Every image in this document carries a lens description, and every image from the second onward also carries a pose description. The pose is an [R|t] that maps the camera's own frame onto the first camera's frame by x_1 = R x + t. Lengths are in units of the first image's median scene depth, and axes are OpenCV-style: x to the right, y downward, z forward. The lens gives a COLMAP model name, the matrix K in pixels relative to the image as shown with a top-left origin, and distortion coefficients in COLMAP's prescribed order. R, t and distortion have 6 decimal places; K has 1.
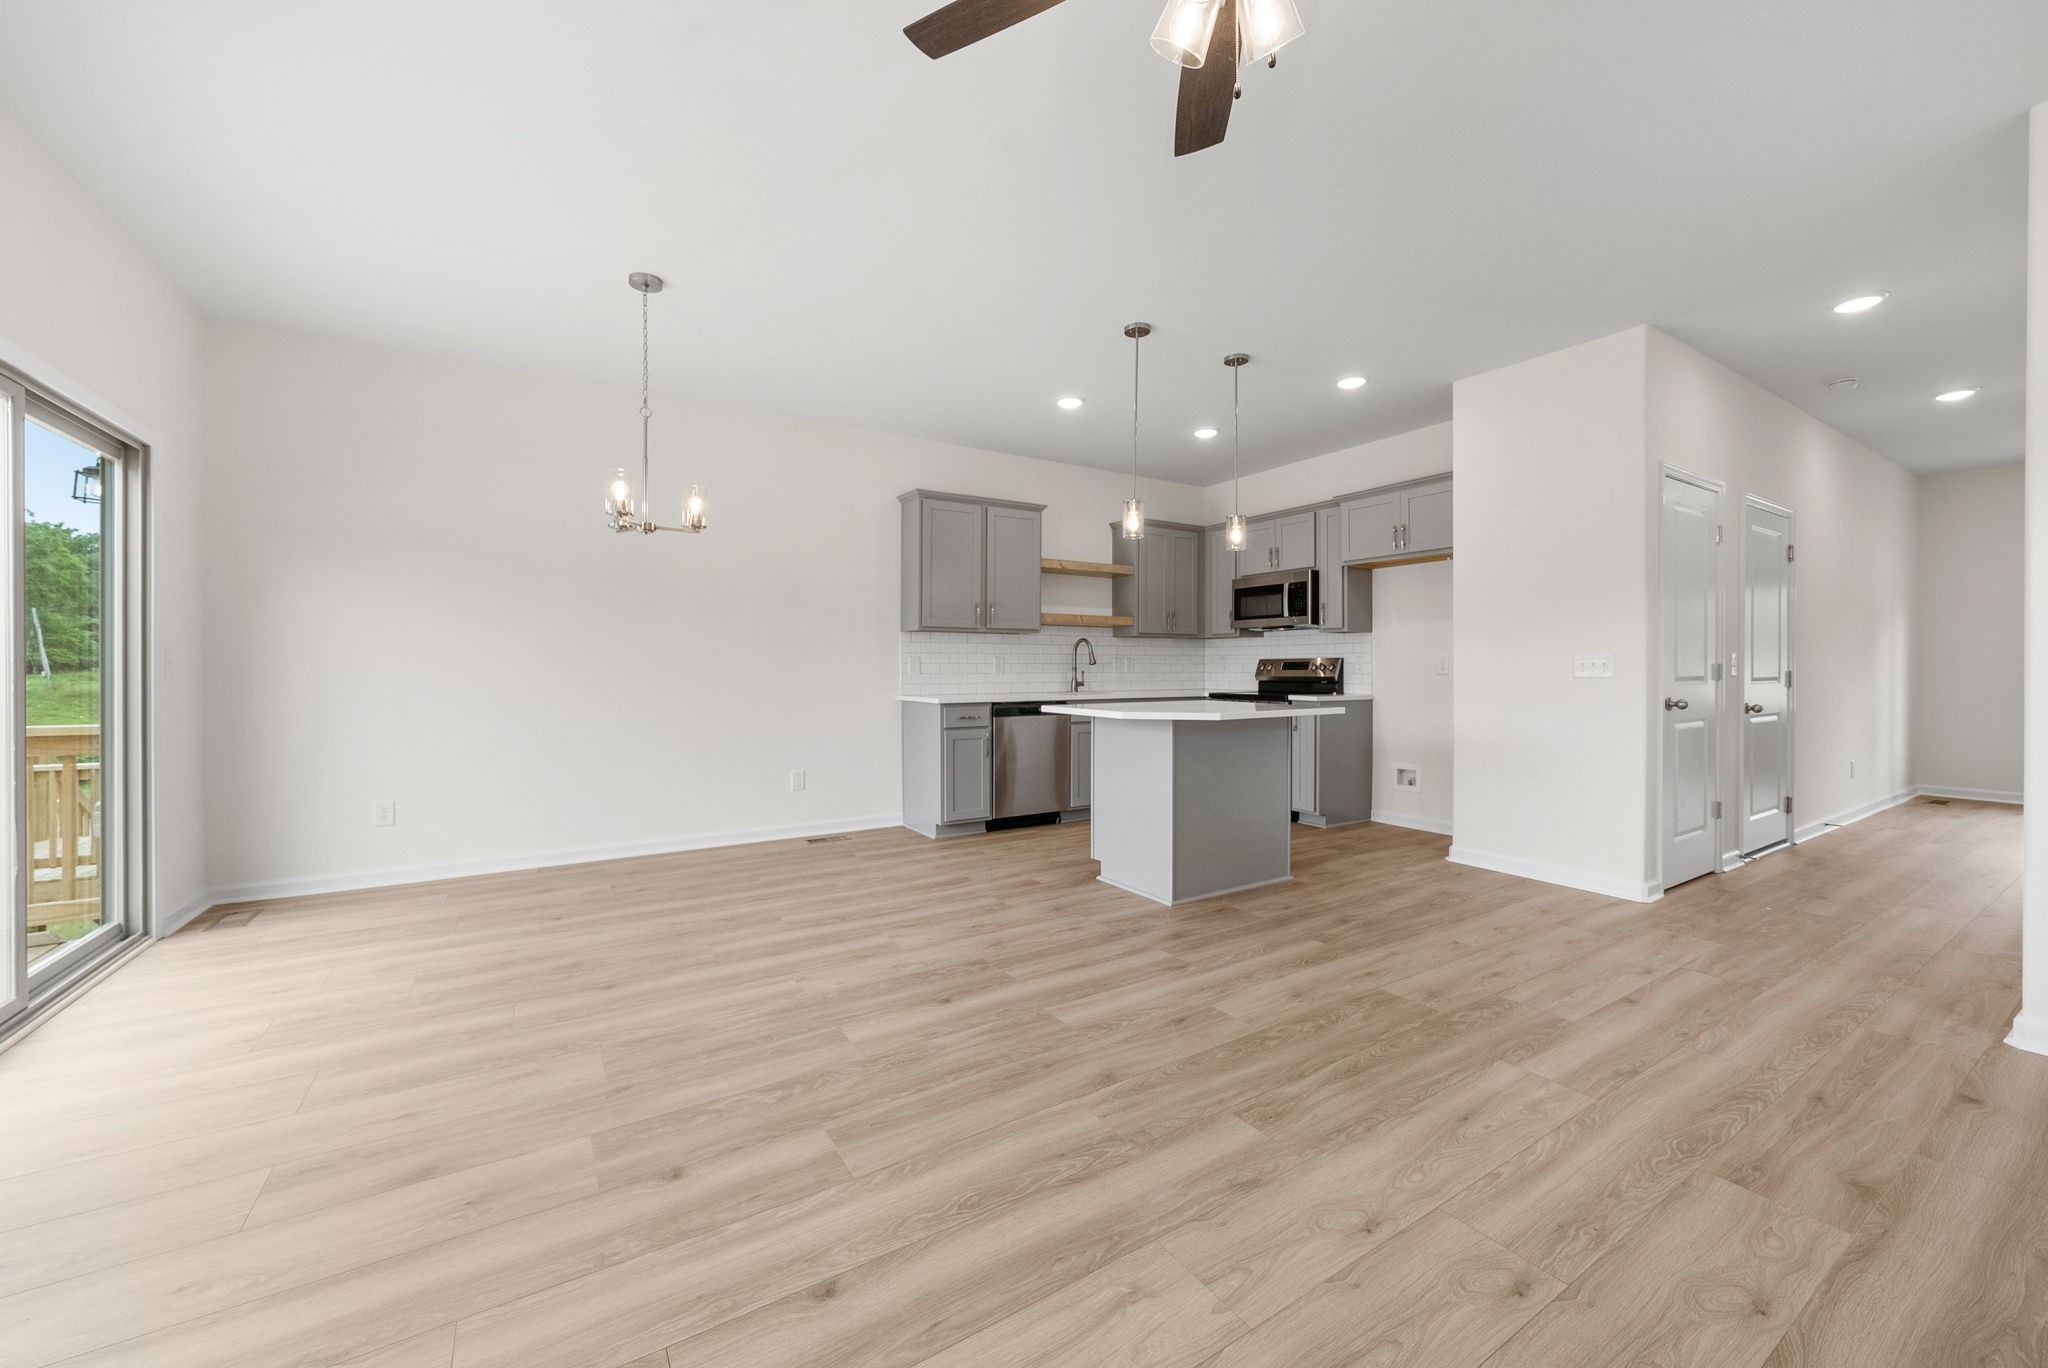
lens RADIAL K [[779.3, 0, 1024.7], [0, 779.3, 661.1], [0, 0, 1]] dist [0.000054, -0.000057]
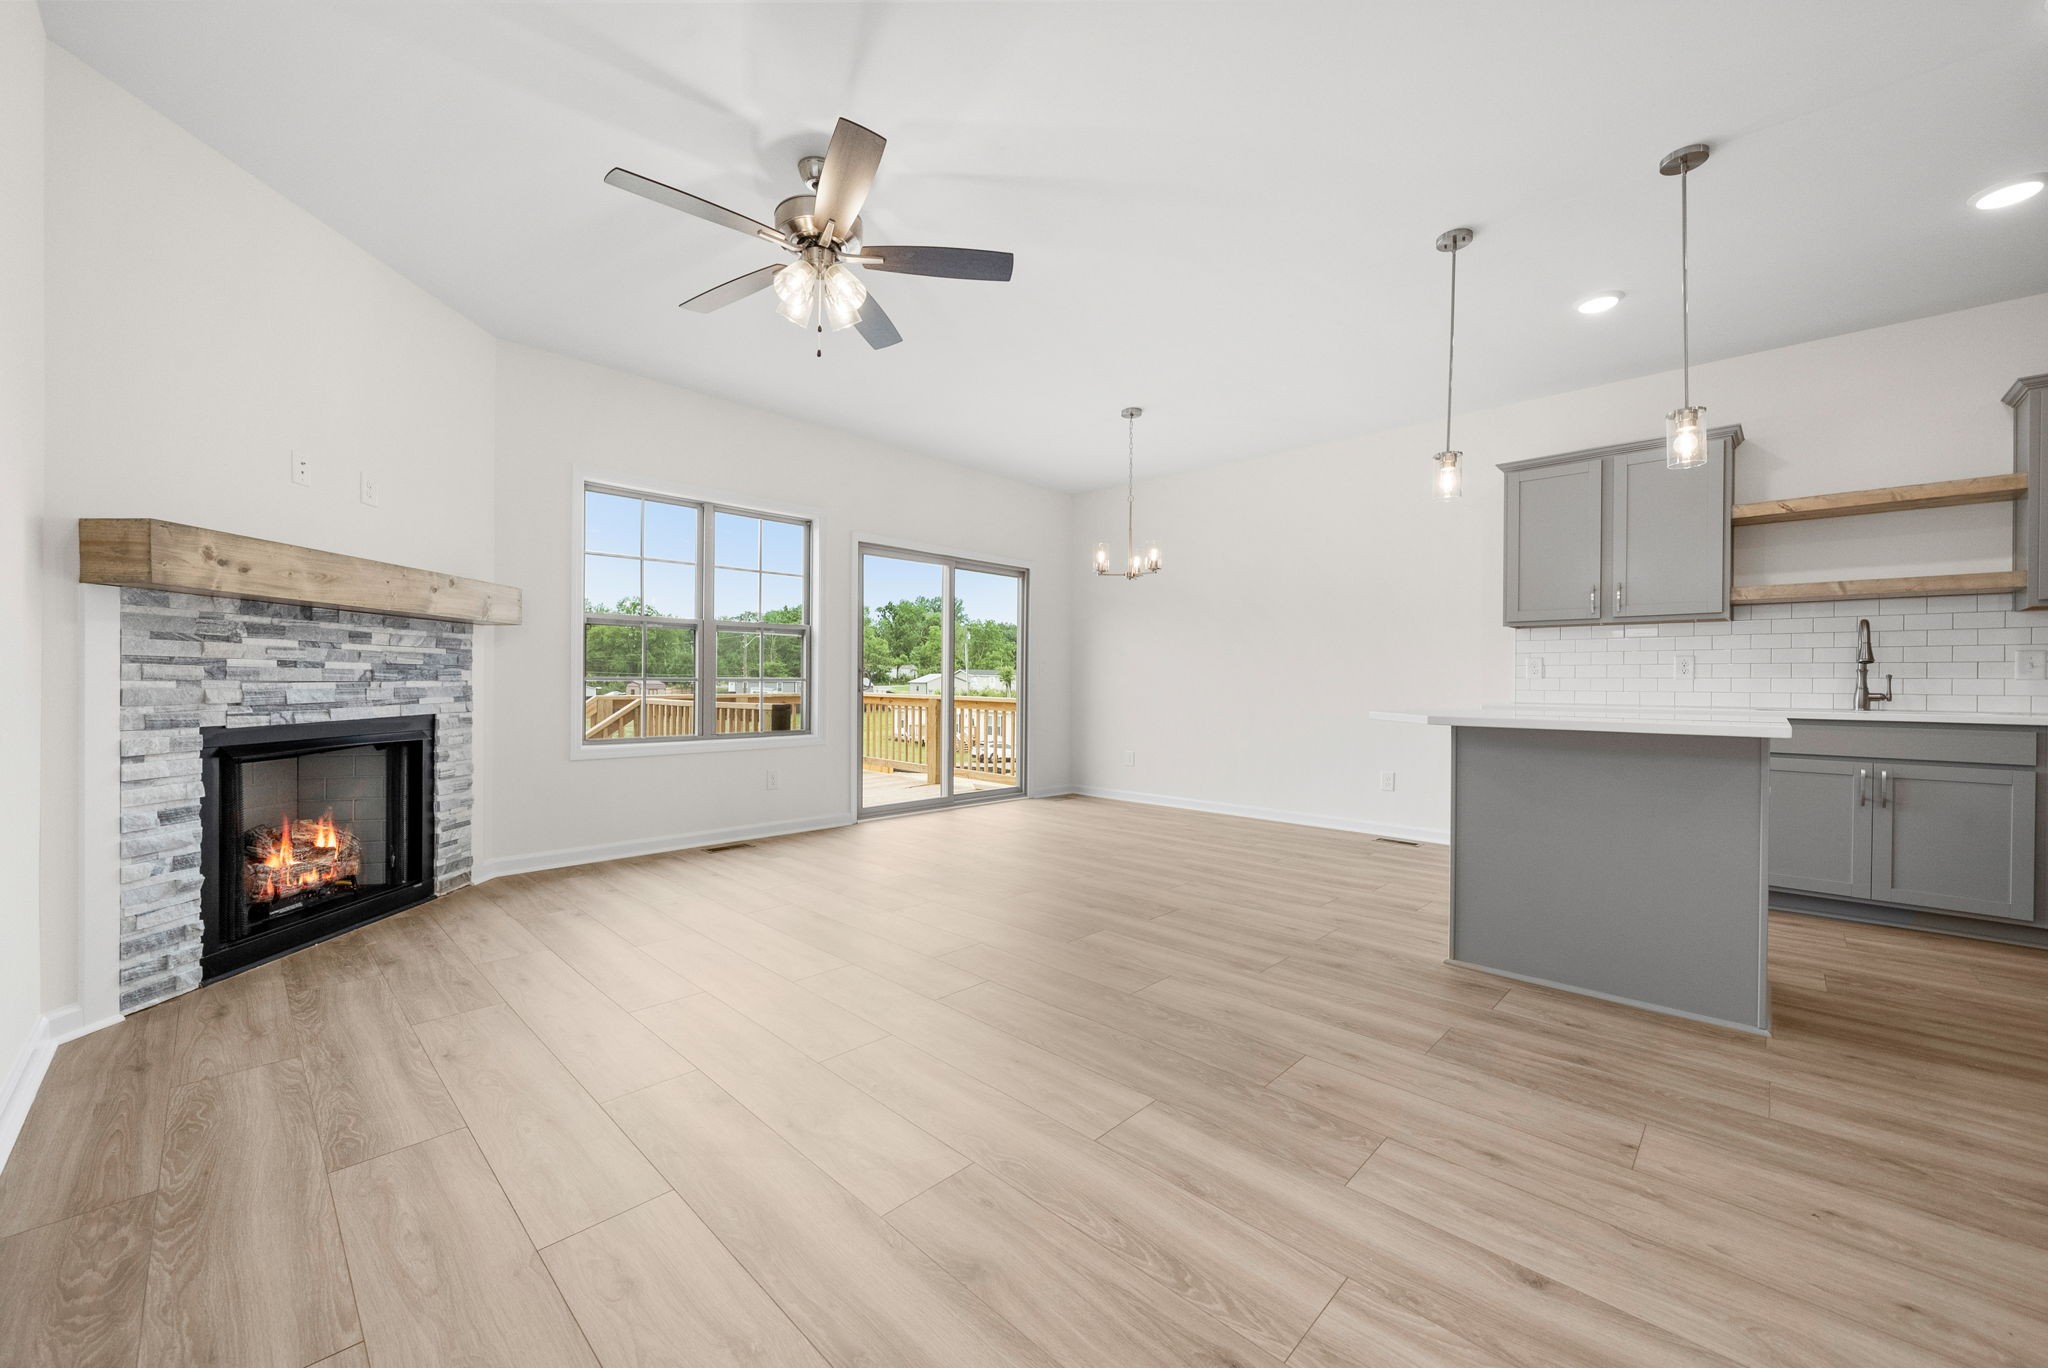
lens RADIAL K [[803.4, 0, 1024.0], [0, 803.4, 684.0], [0, 0, 1]] dist [0.001971, 0.000161]
pose [[0.225857, 0.000507, -0.974160, 1.010767], [-0.001152, 0.999999, 0.000254, 0.038824], [0.974160, 0.001065, 0.225858, 0.463180]]
